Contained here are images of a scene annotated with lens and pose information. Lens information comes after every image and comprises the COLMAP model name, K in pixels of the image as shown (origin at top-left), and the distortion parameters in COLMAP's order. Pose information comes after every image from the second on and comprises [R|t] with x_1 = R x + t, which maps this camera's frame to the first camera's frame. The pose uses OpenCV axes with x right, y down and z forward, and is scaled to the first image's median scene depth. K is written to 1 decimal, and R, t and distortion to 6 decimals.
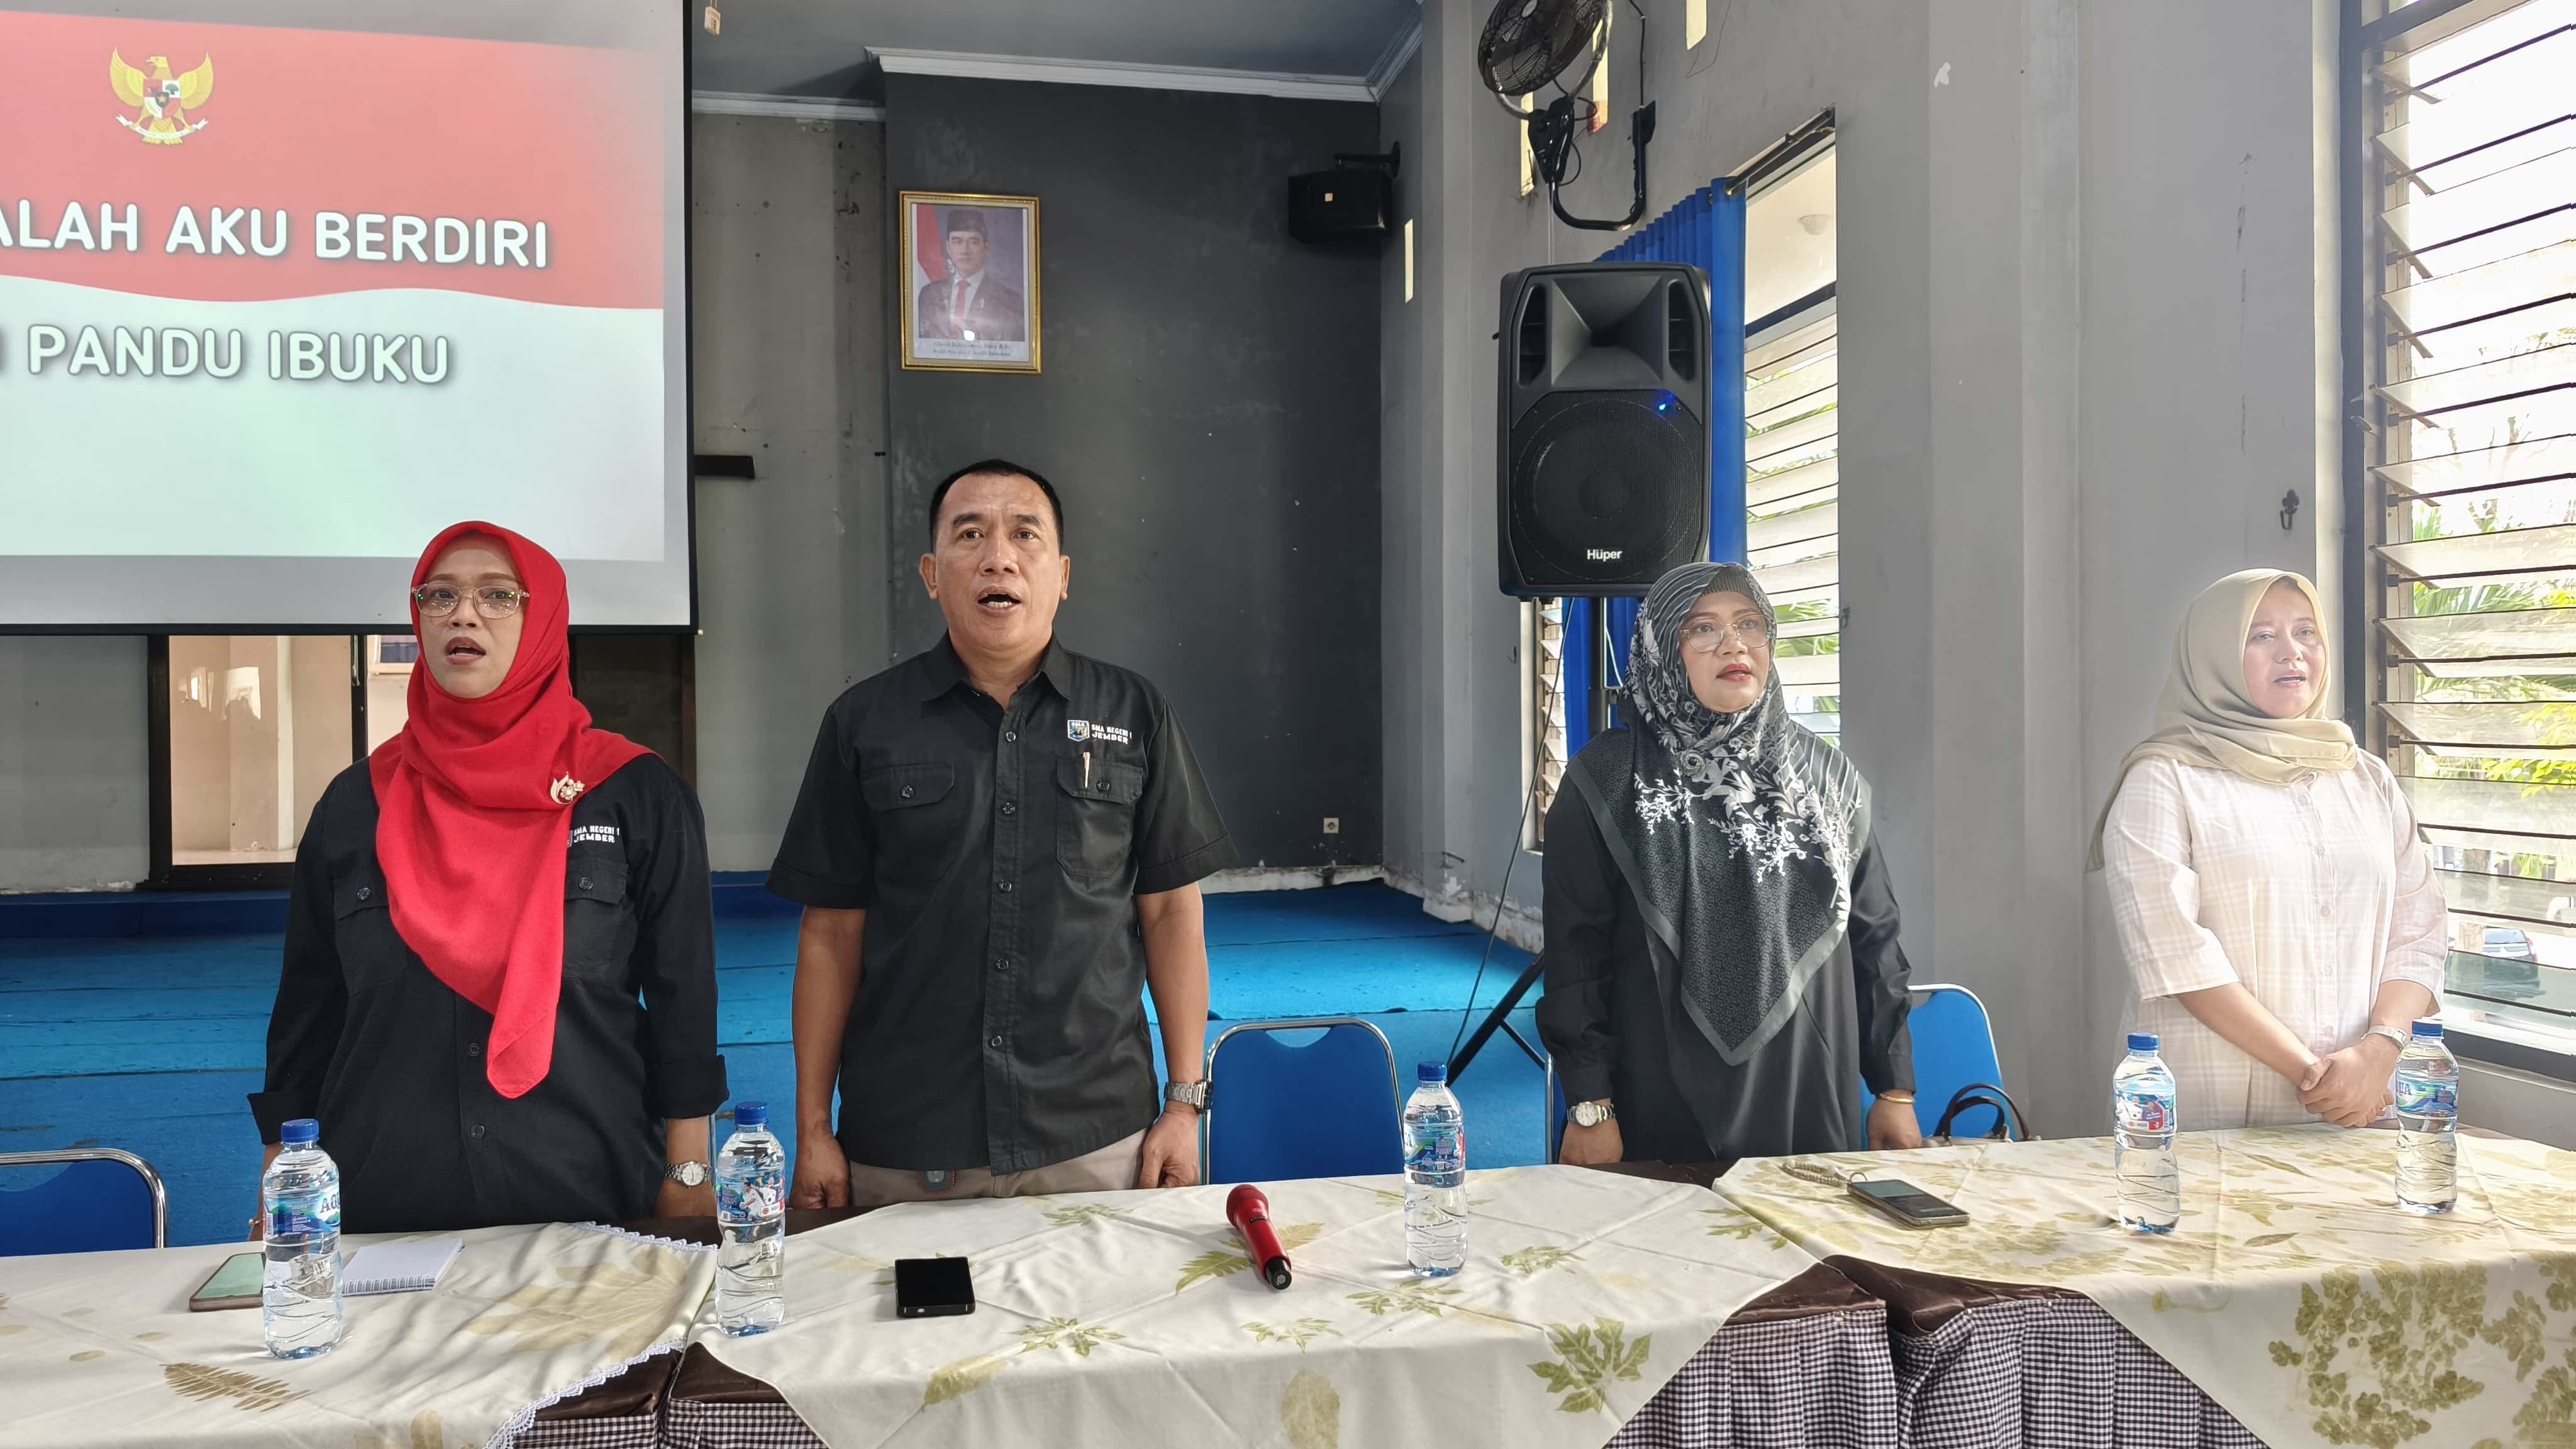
lens RADIAL K [[1844.5, 0, 1236.7], [0, 1844.5, 717.6], [0, 0, 1]] dist [0.023028, -0.000989]
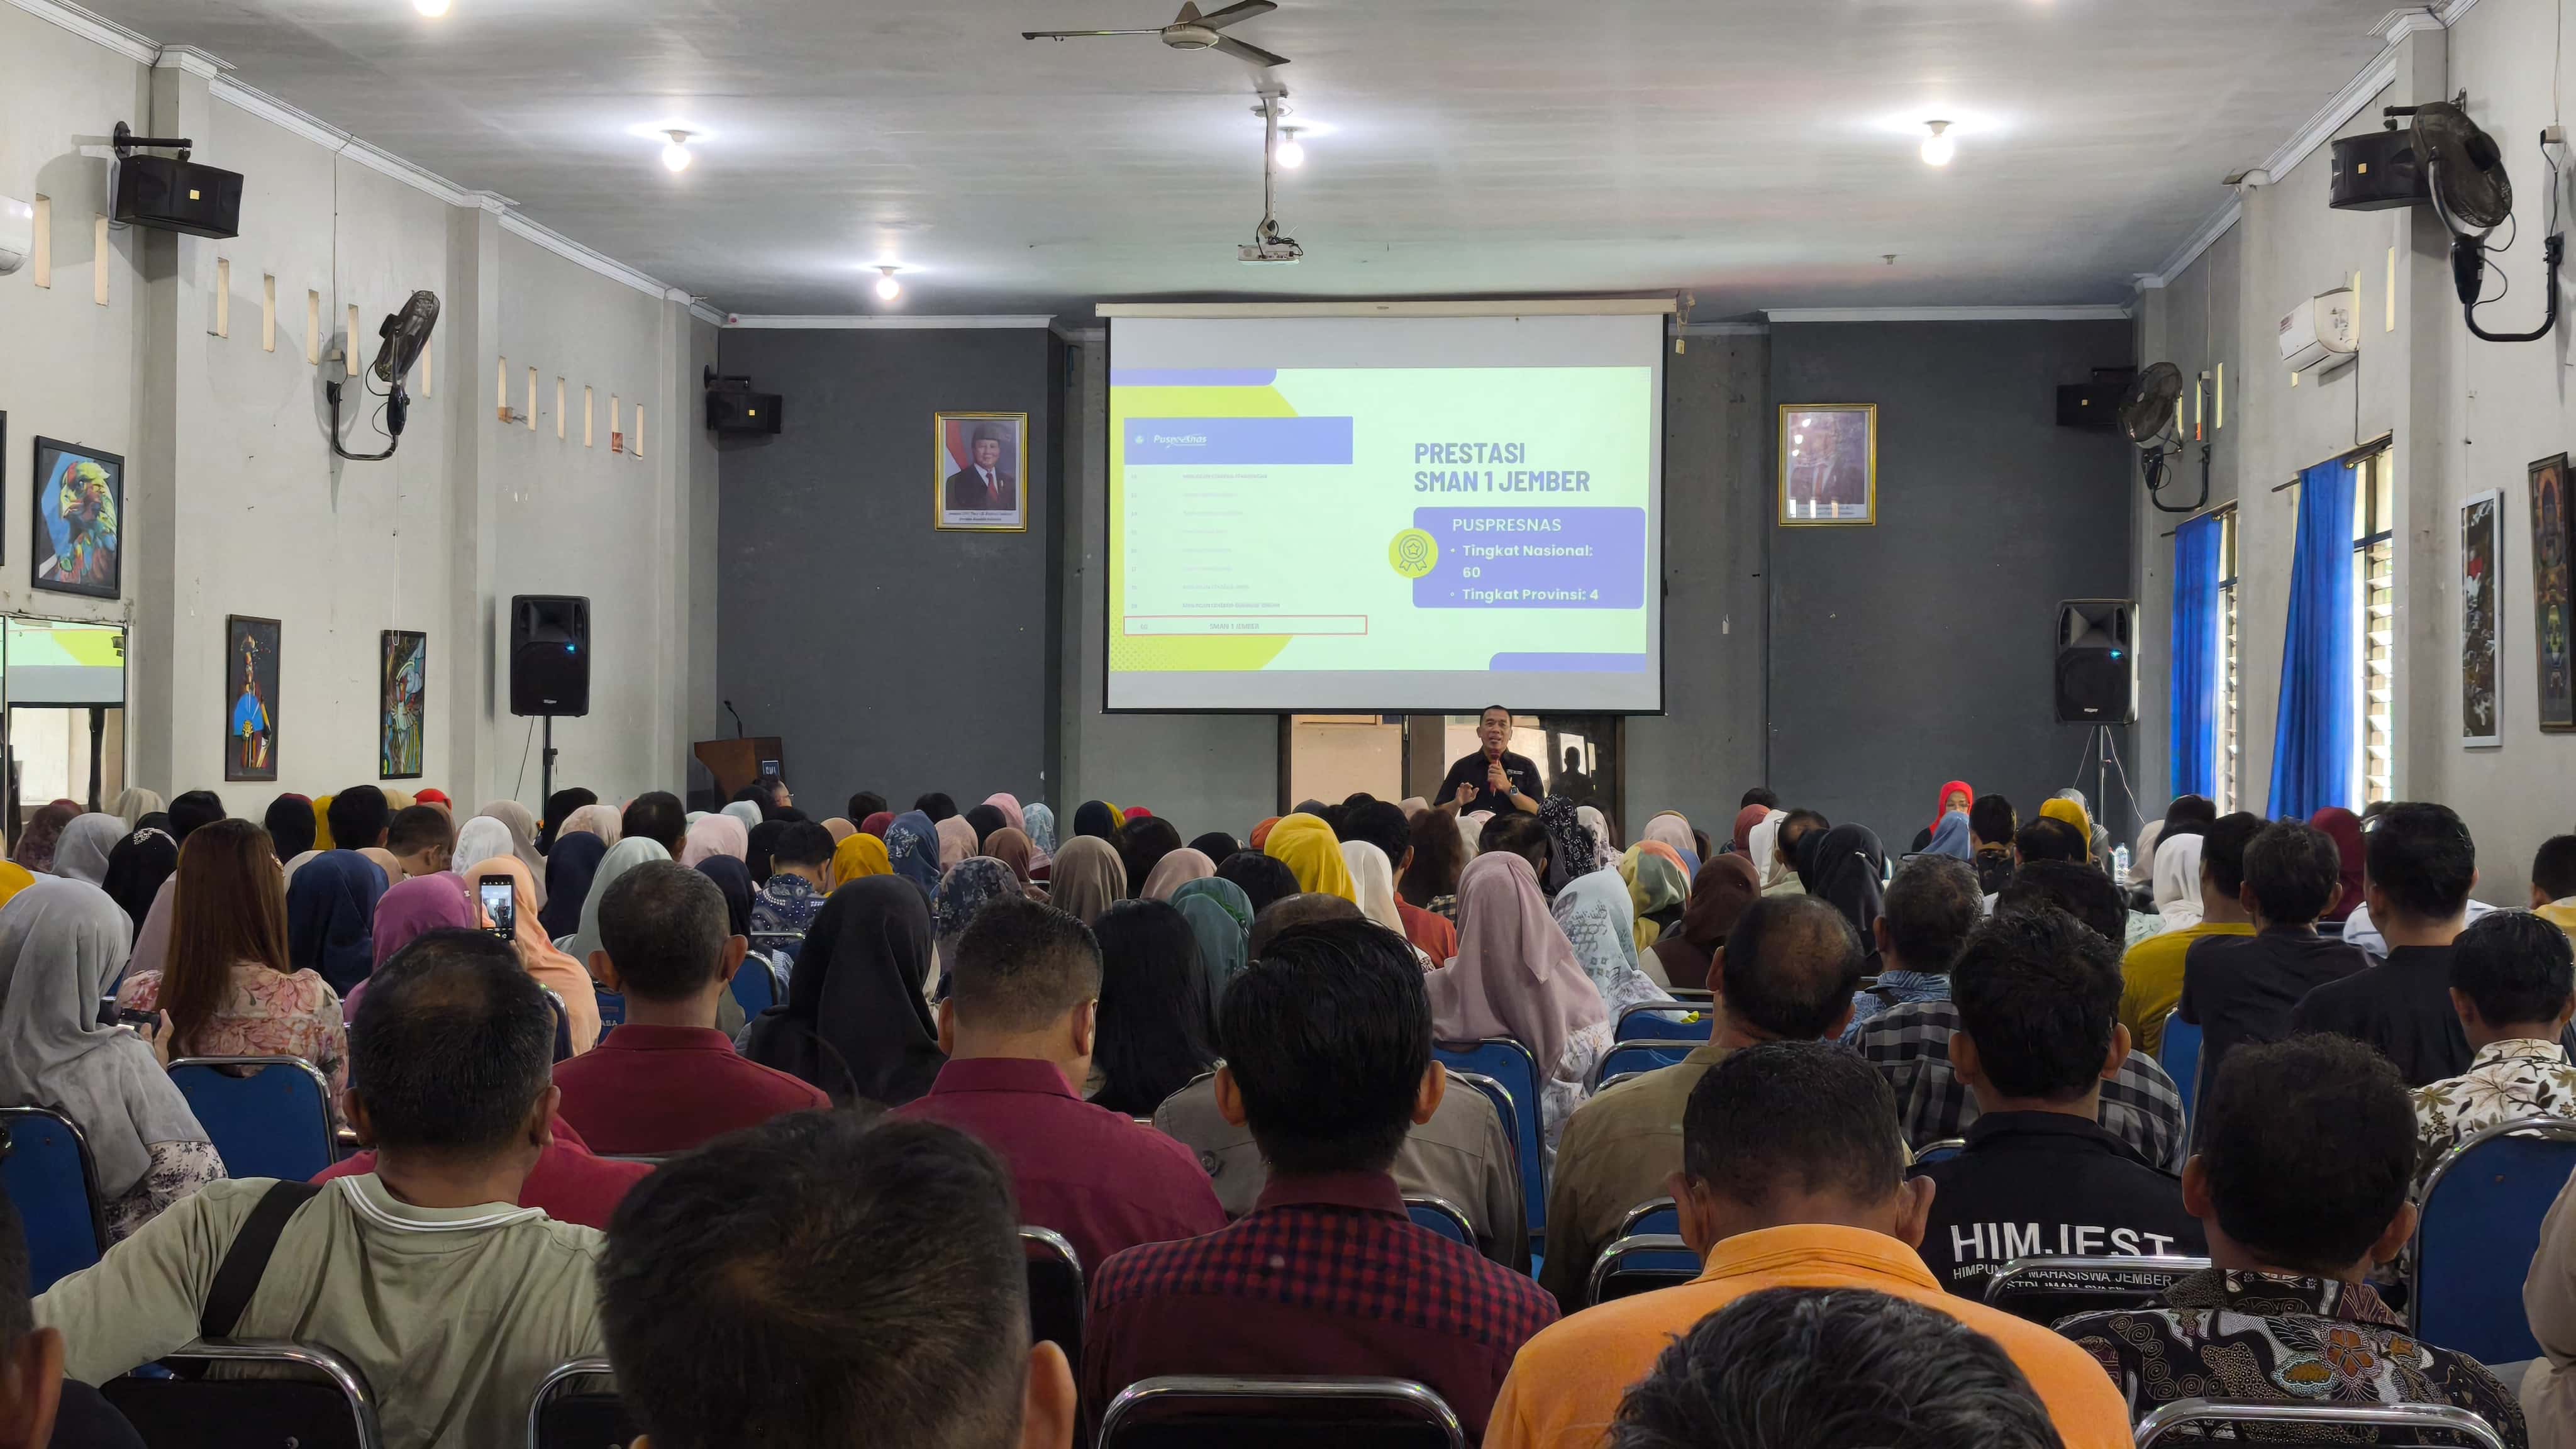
lens RADIAL K [[3629.9, 0, 1303.5], [0, 3629.9, 726.2], [0, 0, 1]] dist [0.203032, 0.000000]
pose [[0.966310, 0.011382, -0.257130, 0.383739], [-0.013741, 0.999878, -0.007379, -0.010161], [0.257014, 0.010664, 0.966349, -3.636968]]
